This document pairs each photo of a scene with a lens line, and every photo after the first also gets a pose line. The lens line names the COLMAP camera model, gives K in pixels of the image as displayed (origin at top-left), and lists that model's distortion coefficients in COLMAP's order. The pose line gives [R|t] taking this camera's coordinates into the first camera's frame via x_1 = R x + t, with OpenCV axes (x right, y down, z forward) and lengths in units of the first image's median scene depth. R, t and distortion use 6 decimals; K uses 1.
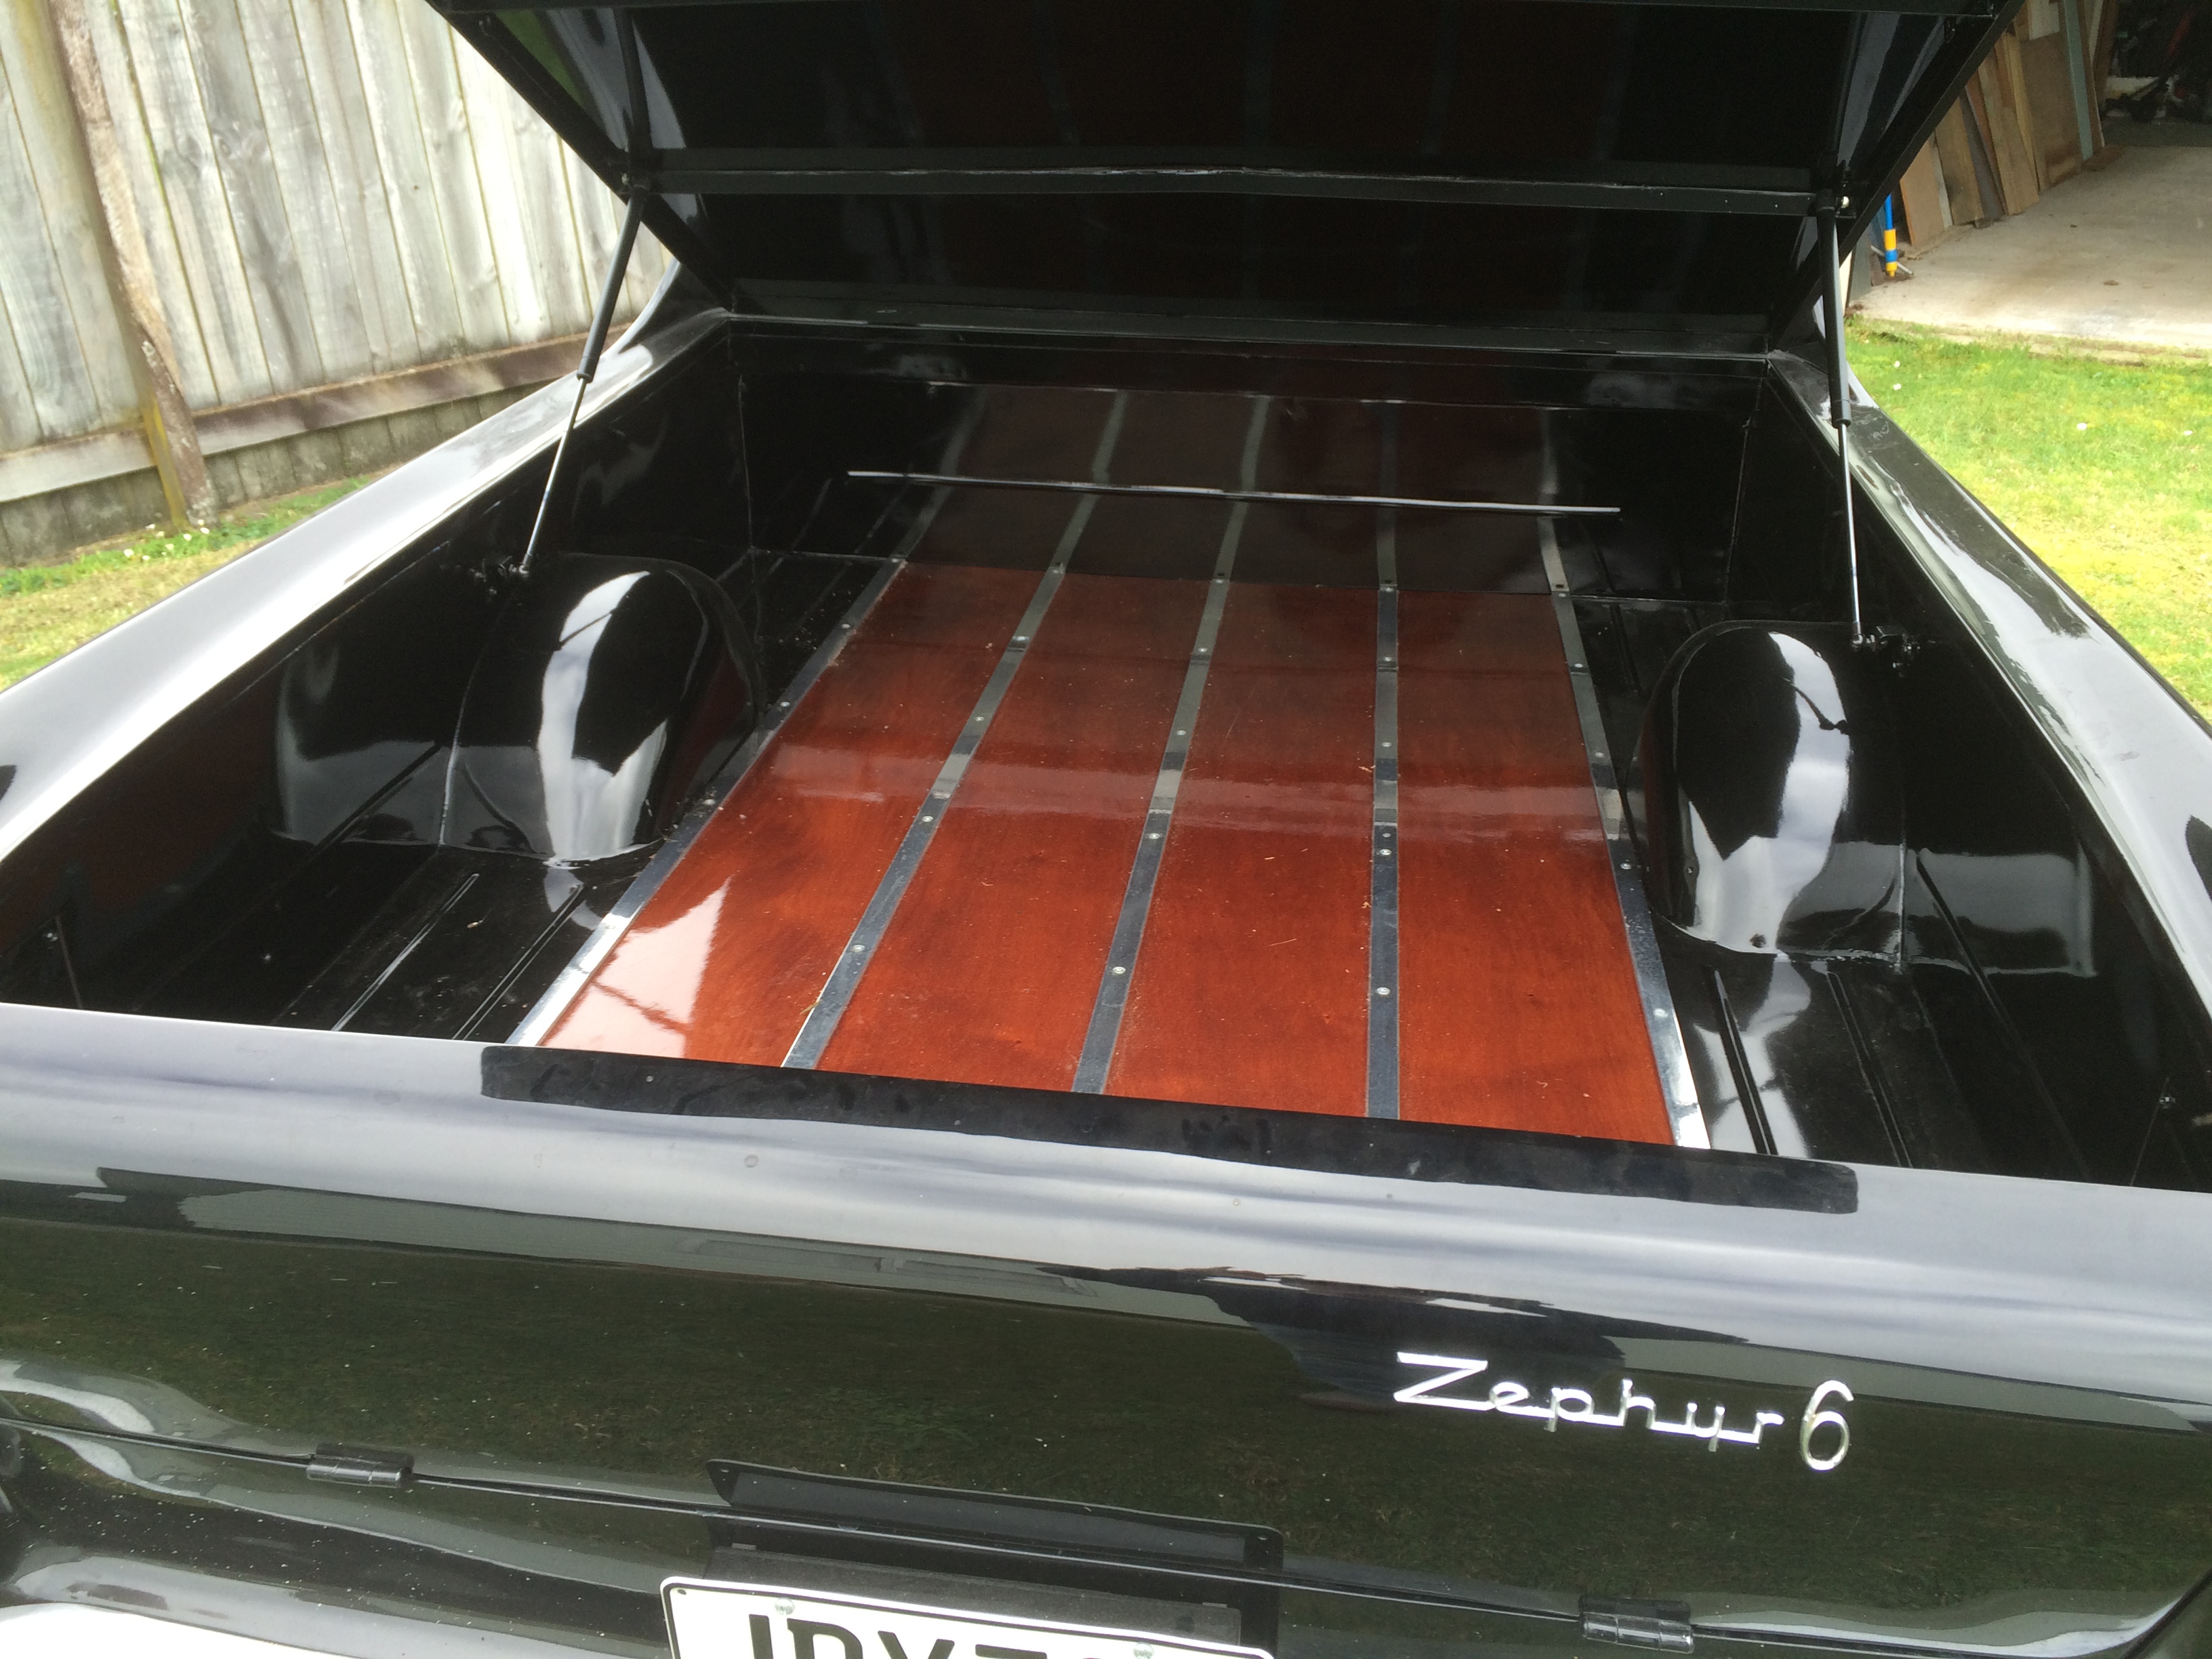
lens RADIAL K [[1828.6, 0, 1118.5], [0, 1828.6, 829.6], [0, 0, 1]] dist [0.015649, -0.042887]
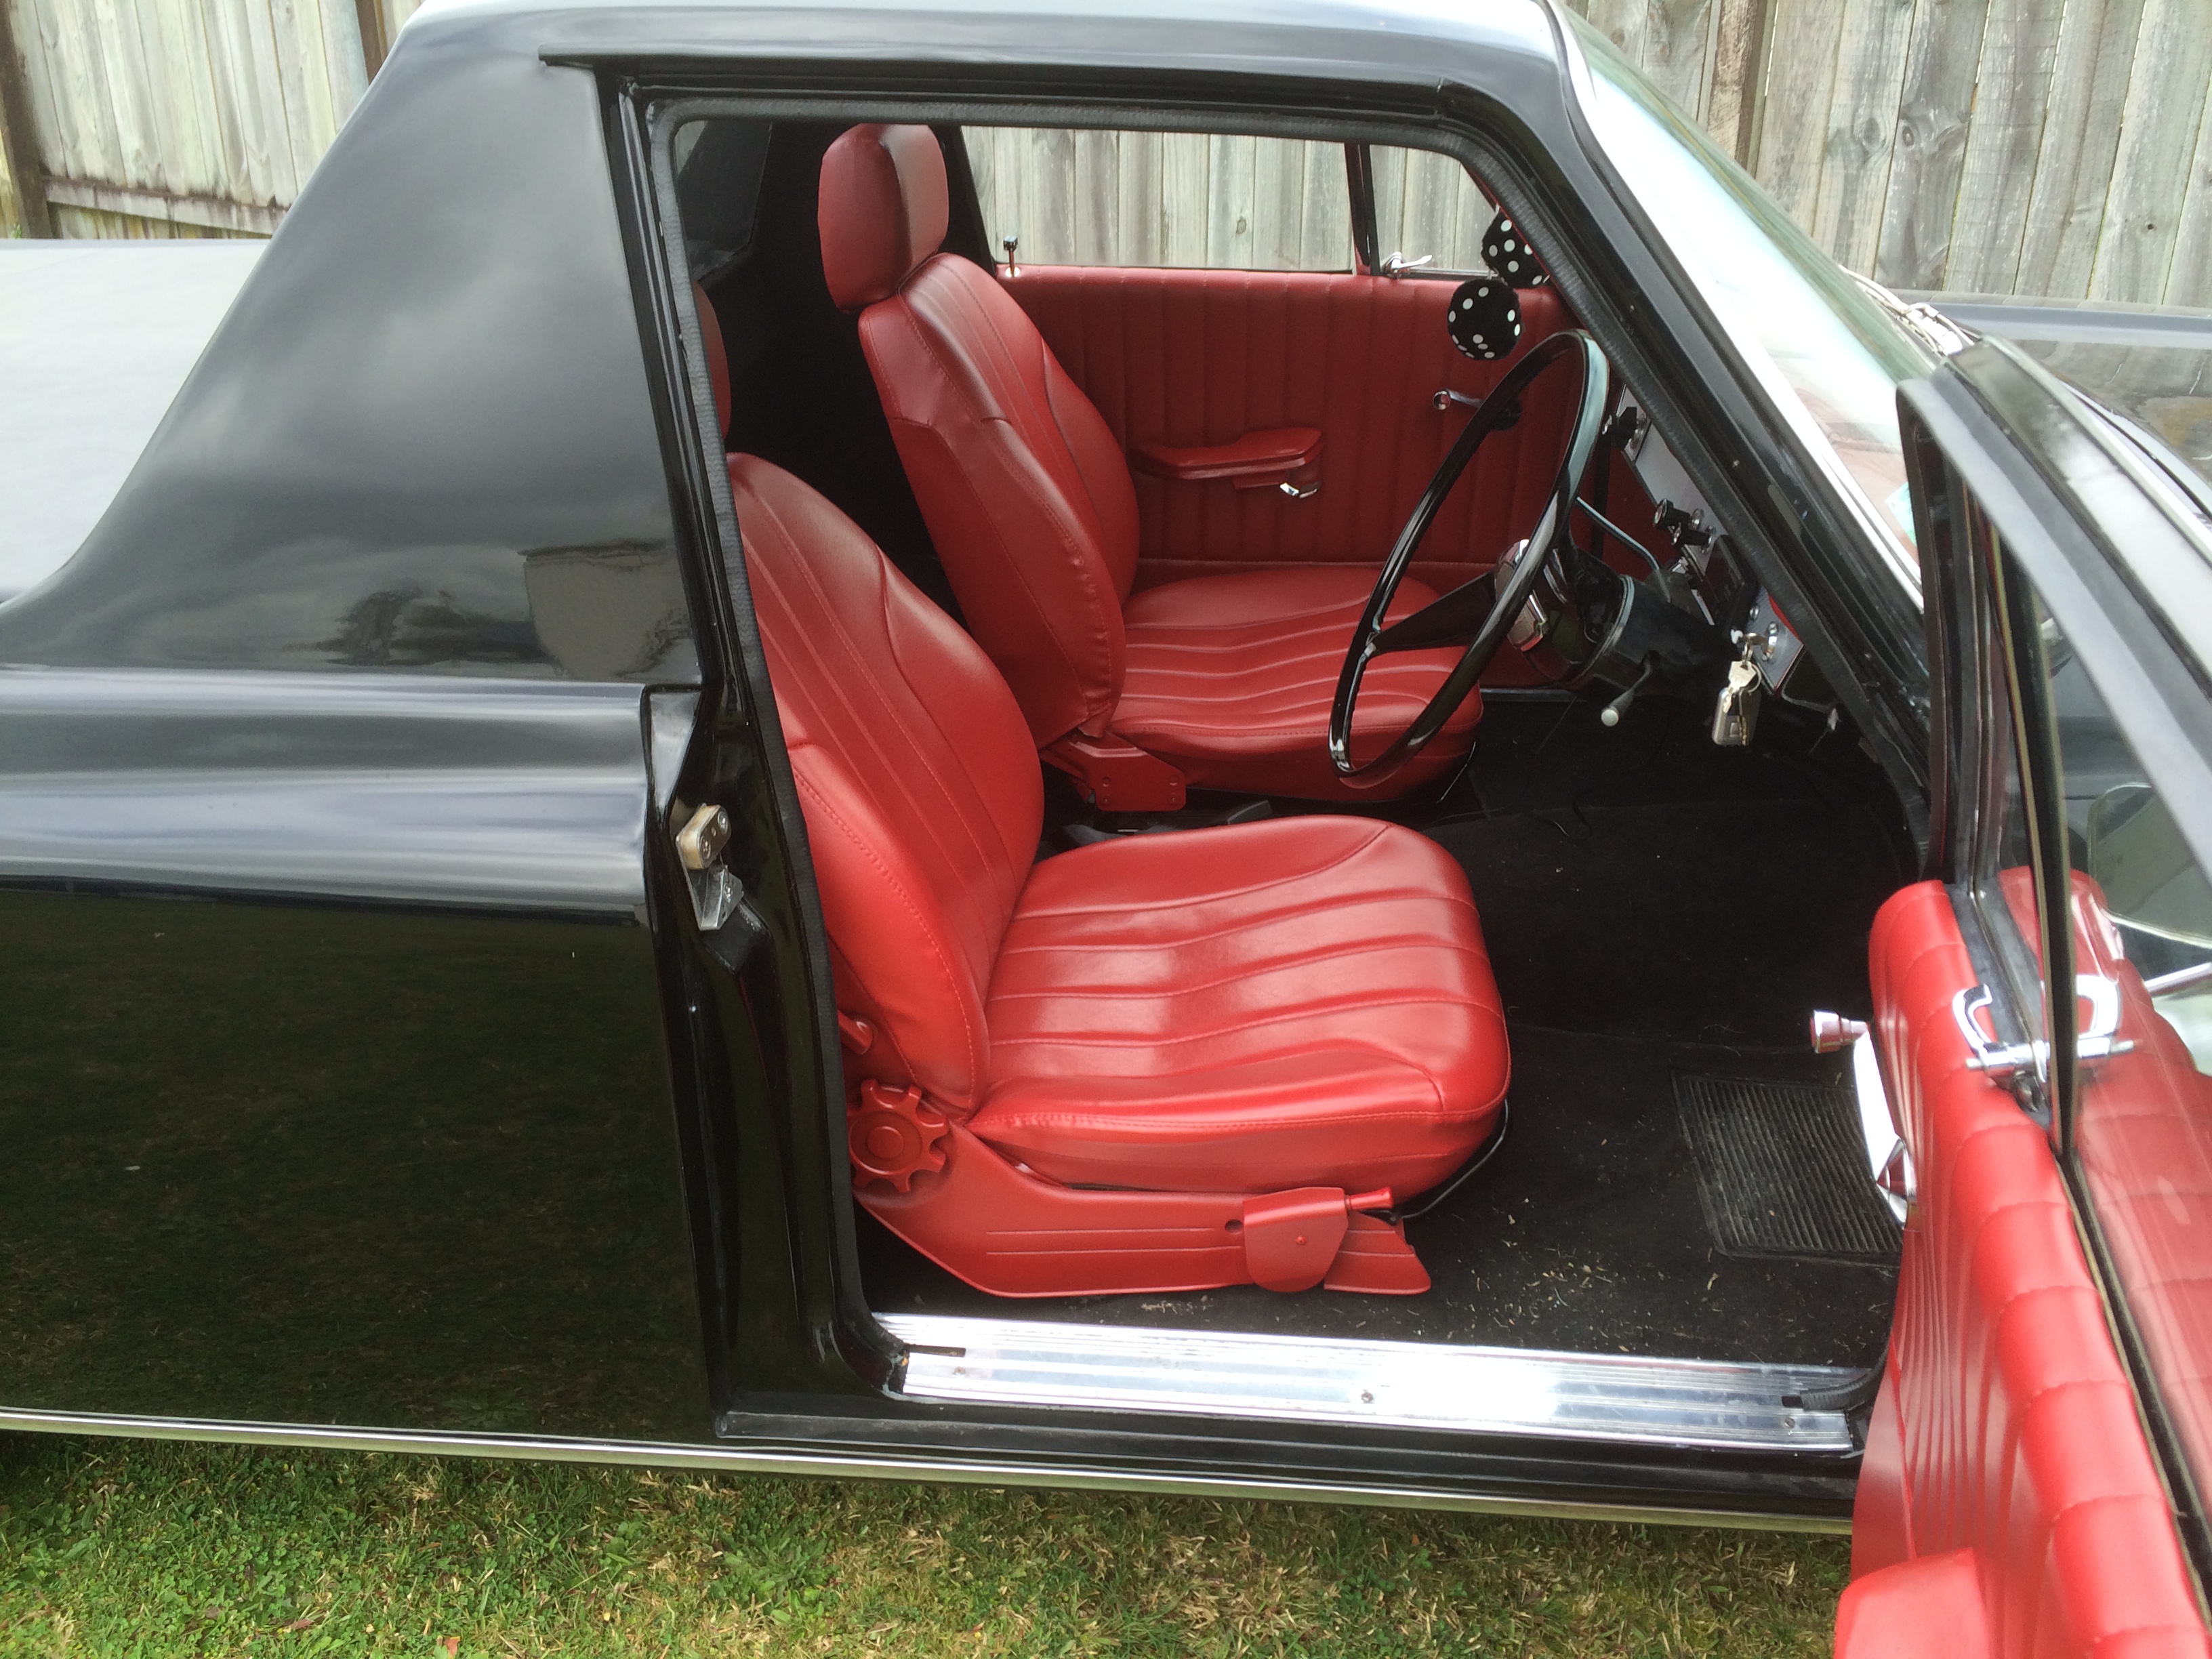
lens RADIAL K [[1828.6, 0, 1104.1], [0, 1828.6, 829.7], [0, 0, 1]] dist [0.015649, -0.042887]
pose [[0.100934, 0.447834, -0.888402, 0.411935], [-0.444982, 0.818987, 0.362287, -0.246231], [0.889833, 0.358756, 0.281942, 0.525115]]
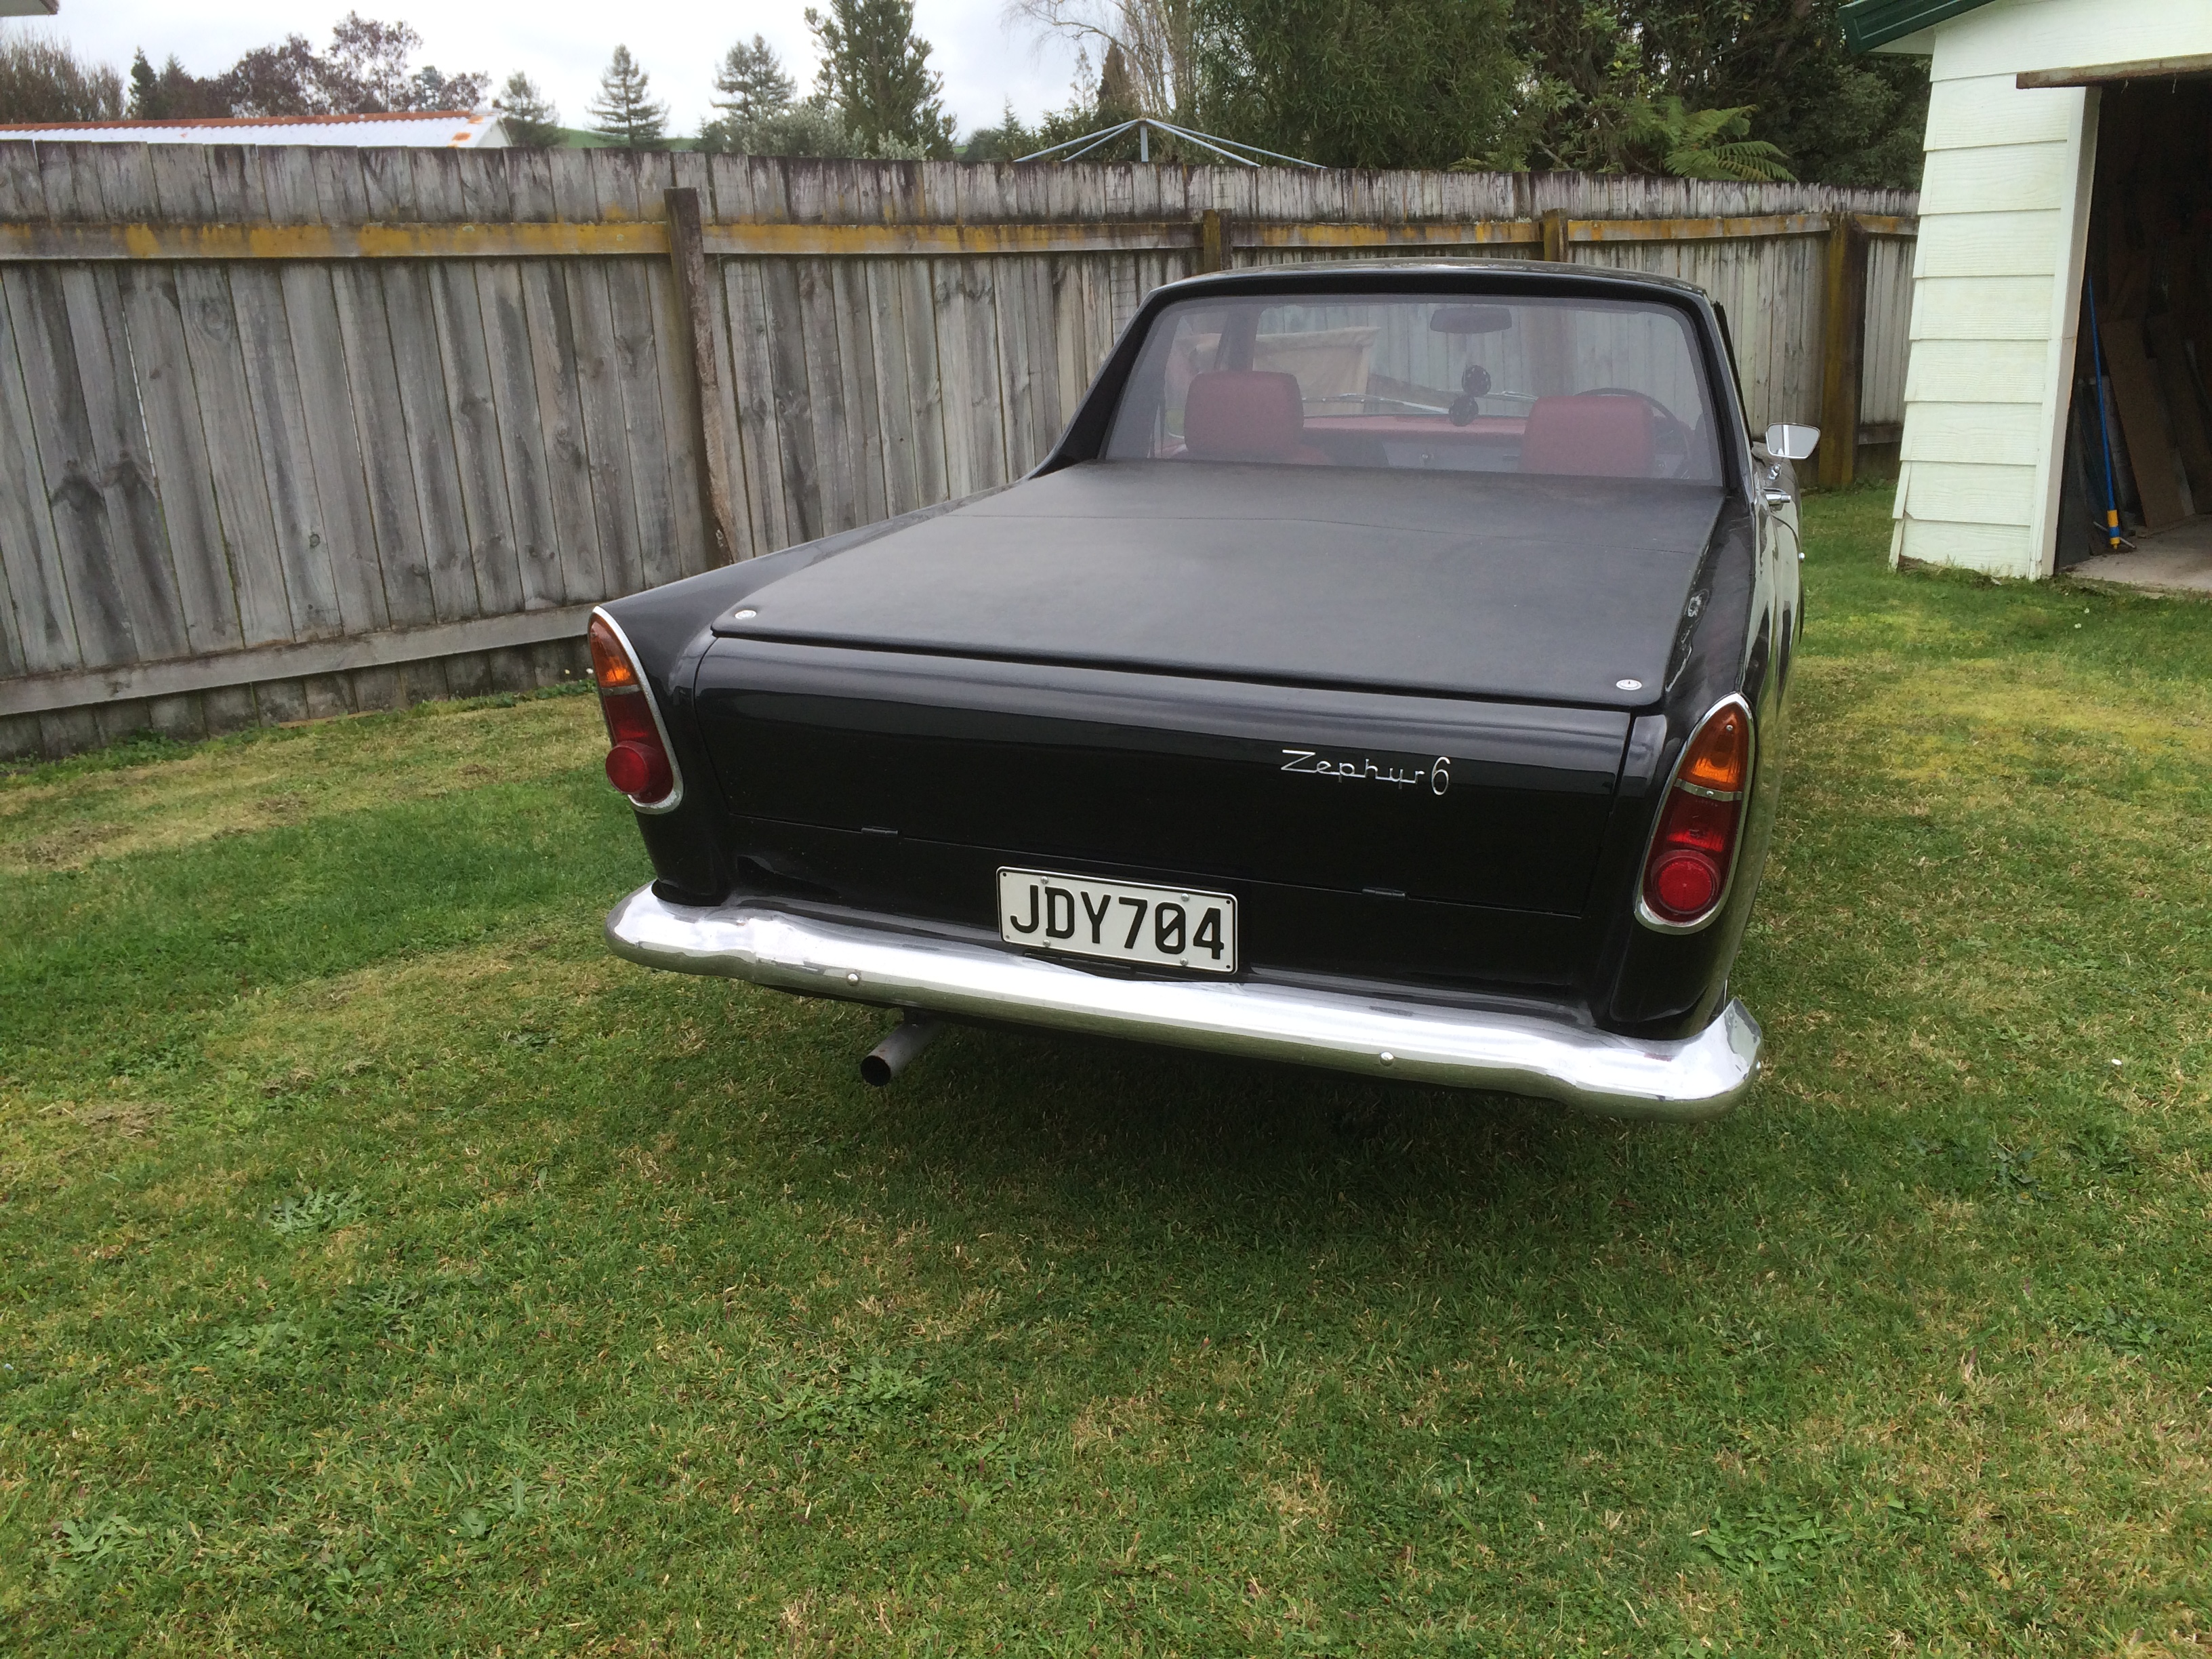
lens RADIAL K [[1828.6, 0, 1101.8], [0, 1828.6, 832.4], [0, 0, 1]] dist [0.015649, -0.042887]
pose [[0.975507, 0.058220, -0.212126, 0.092136], [-0.092264, 0.983705, -0.154309, 0.165283], [0.199686, 0.170101, 0.964983, -0.306586]]
